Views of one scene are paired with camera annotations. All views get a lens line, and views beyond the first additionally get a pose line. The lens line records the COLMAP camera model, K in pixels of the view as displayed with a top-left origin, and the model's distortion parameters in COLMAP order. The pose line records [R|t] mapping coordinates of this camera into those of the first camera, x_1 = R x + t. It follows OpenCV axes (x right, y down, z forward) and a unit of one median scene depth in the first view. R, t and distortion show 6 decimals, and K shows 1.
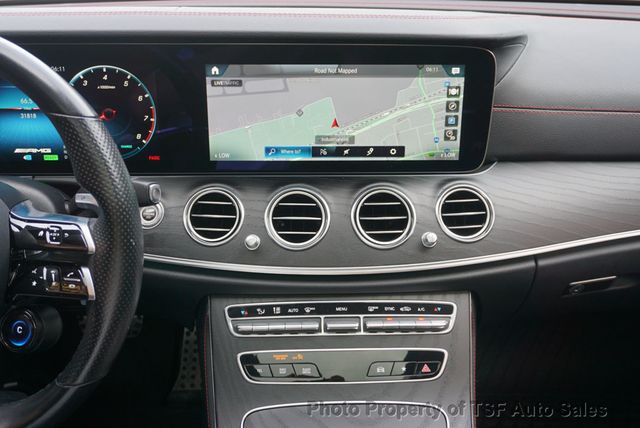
lens RADIAL K [[592.0, 0, 319.2], [0, 592.0, 211.0], [0, 0, 1]] dist [0.002724, 0.000000]
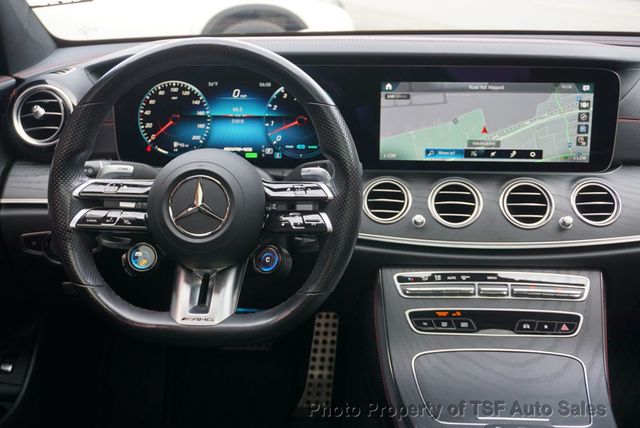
lens RADIAL K [[756.9, 0, 323.0], [0, 756.9, 217.8], [0, 0, 1]] dist [0.019866, 0.000000]
pose [[0.996521, 0.019699, -0.080985, -0.178168], [-0.029805, 0.991640, -0.125546, 0.241465], [0.077835, 0.127523, 0.988777, -0.555340]]
